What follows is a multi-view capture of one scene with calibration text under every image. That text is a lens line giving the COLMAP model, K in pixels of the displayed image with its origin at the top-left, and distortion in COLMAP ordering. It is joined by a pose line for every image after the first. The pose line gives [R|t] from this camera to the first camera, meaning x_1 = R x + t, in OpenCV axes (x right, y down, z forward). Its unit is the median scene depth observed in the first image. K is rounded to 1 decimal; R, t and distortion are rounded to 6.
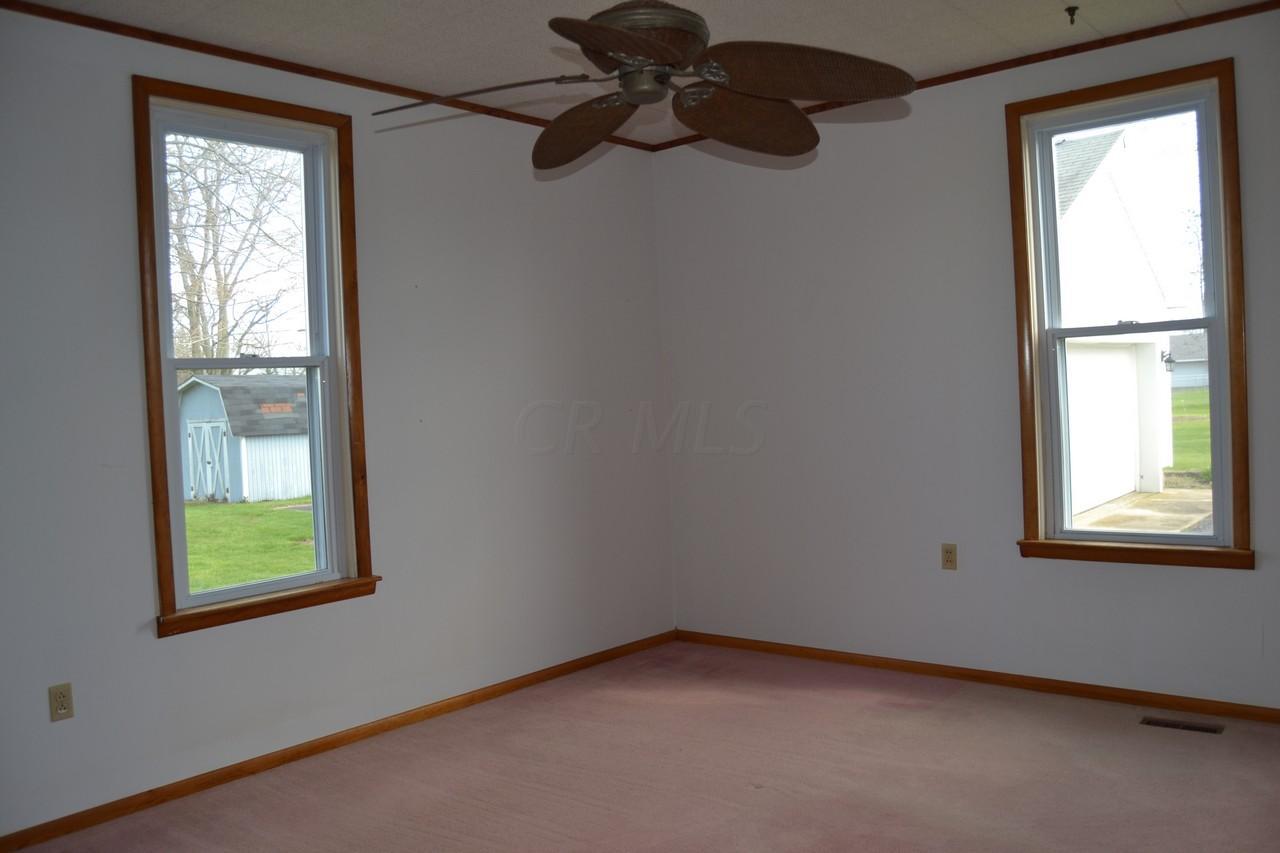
lens RADIAL K [[1008.7, 0, 634.6], [0, 1008.7, 424.8], [0, 0, 1]] dist [-0.089698, 0.036039]
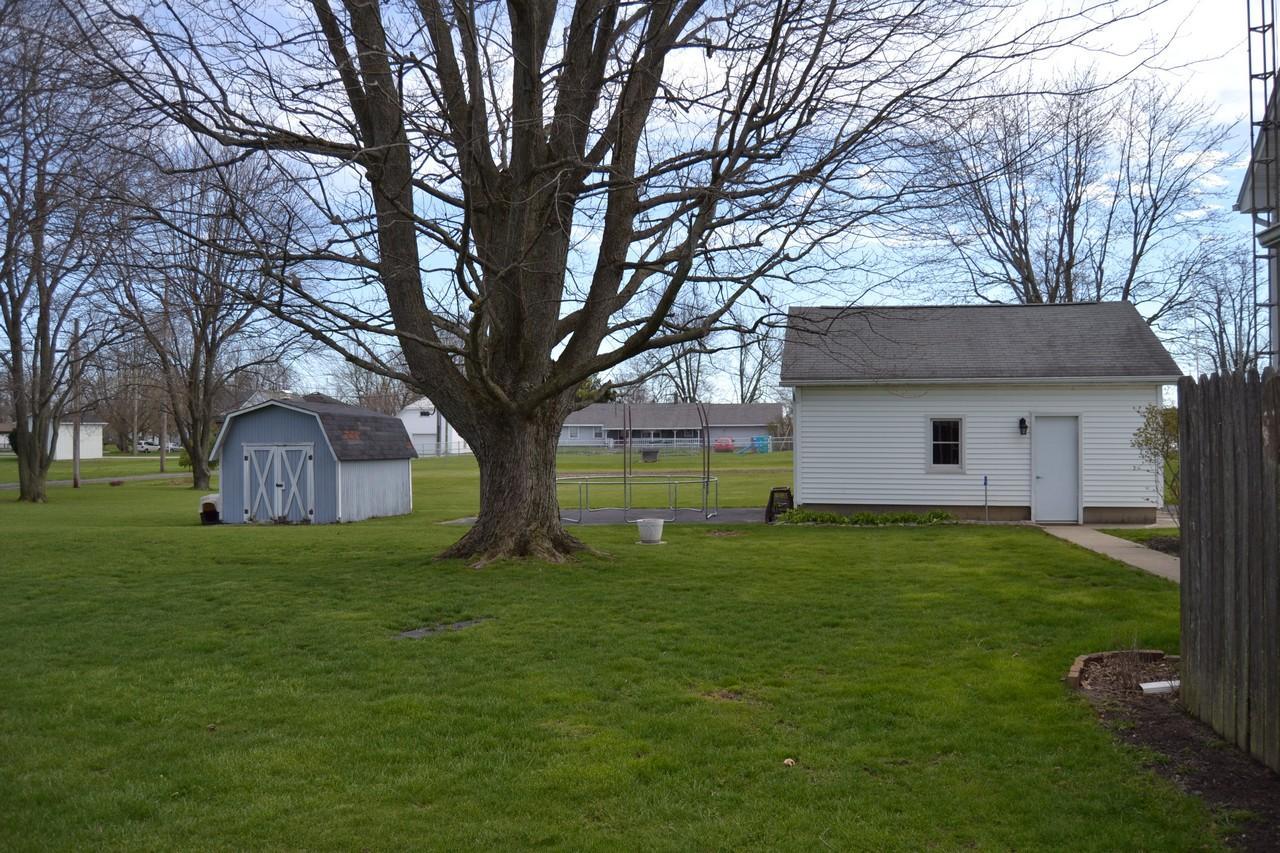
lens RADIAL K [[1008.7, 0, 636.3], [0, 1008.7, 426.5], [0, 0, 1]] dist [-0.089698, 0.036039]
pose [[0.874108, 0.044750, 0.483667, -0.611383], [-0.021136, 0.998308, -0.054169, 0.025591], [-0.485272, 0.037127, 0.873574, -0.075890]]
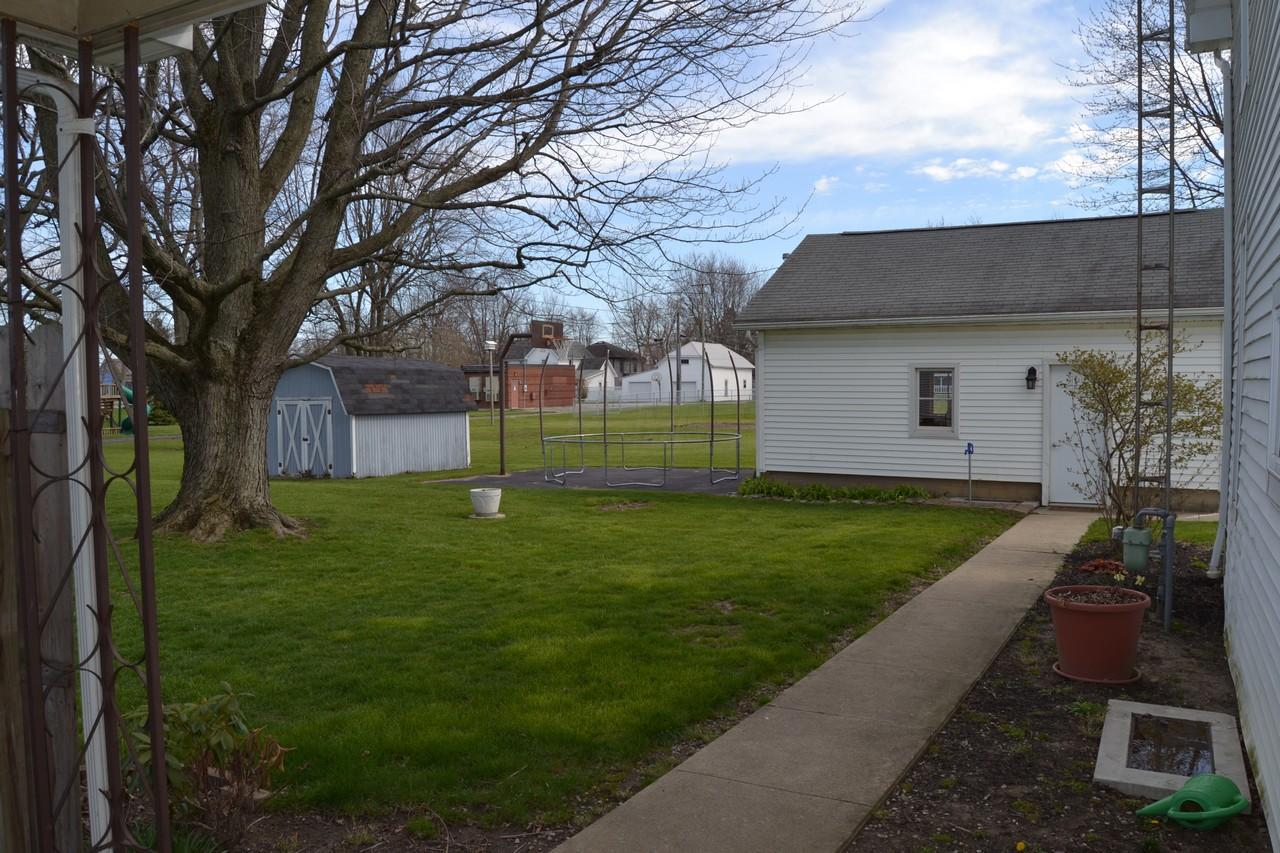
lens RADIAL K [[1008.7, 0, 641.0], [0, 1008.7, 428.2], [0, 0, 1]] dist [-0.089698, 0.036039]
pose [[0.981140, 0.027148, 0.191380, -0.288510], [-0.029396, 0.999528, 0.008915, 0.007053], [-0.191048, -0.014373, 0.981475, -0.080325]]
